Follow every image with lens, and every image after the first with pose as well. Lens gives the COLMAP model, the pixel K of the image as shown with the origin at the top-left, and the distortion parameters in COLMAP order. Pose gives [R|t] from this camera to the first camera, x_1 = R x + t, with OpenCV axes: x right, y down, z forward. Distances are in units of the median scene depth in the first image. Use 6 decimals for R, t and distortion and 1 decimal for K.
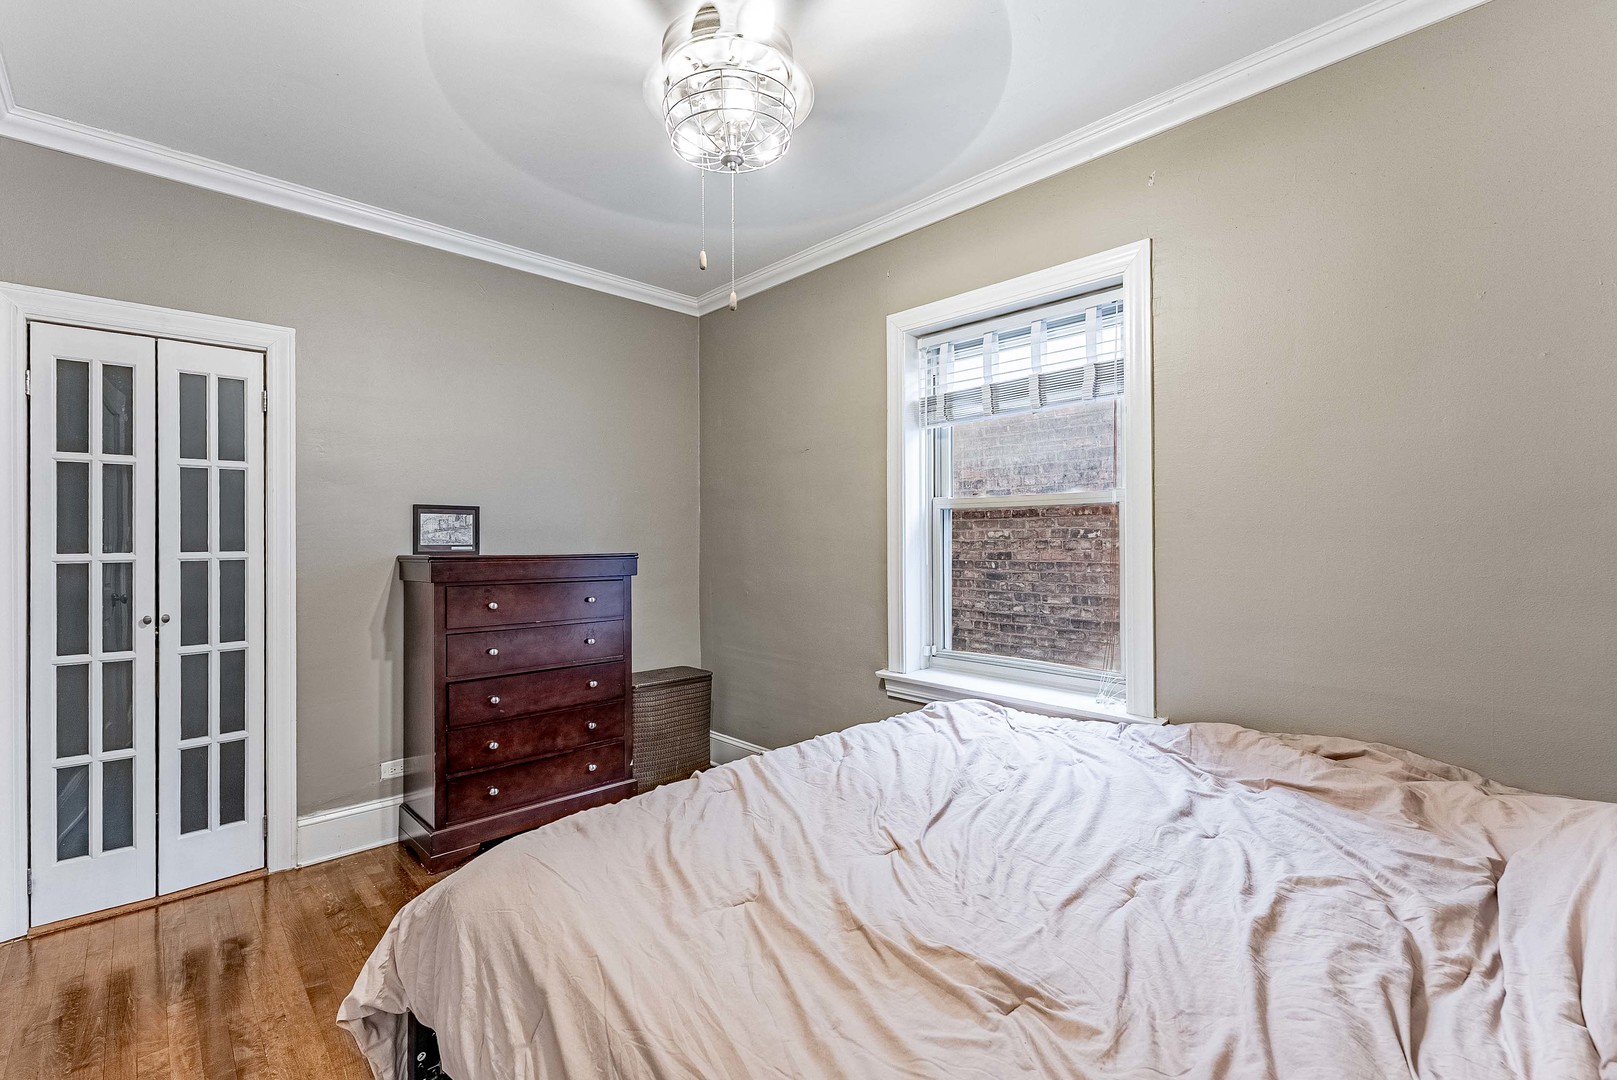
lens RADIAL K [[683.4, 0, 808.5], [0, 683.4, 540.0], [0, 0, 1]] dist [-0.000935, -0.000061]
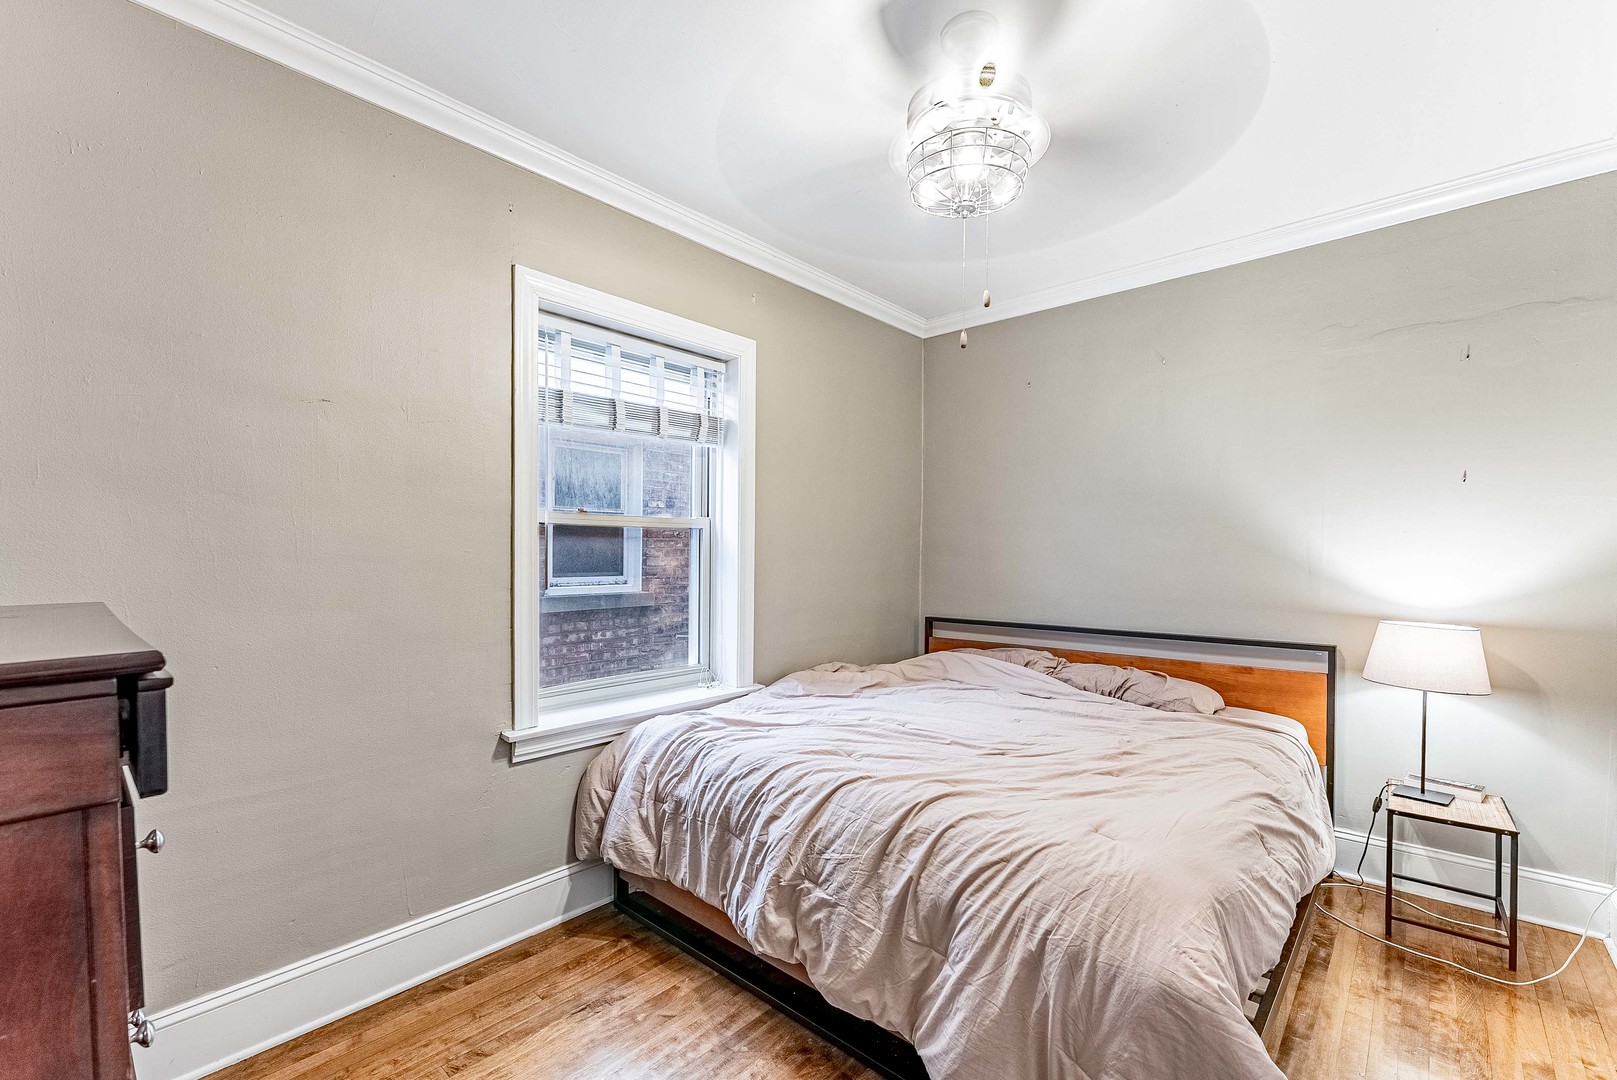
lens RADIAL K [[694.4, 0, 814.0], [0, 694.4, 568.0], [0, 0, 1]] dist [0.000842, -0.000089]
pose [[-0.072979, -0.019814, 0.997137, -0.784932], [-0.003643, 0.999801, 0.019600, -0.008115], [-0.997327, -0.002203, -0.073037, 0.834566]]
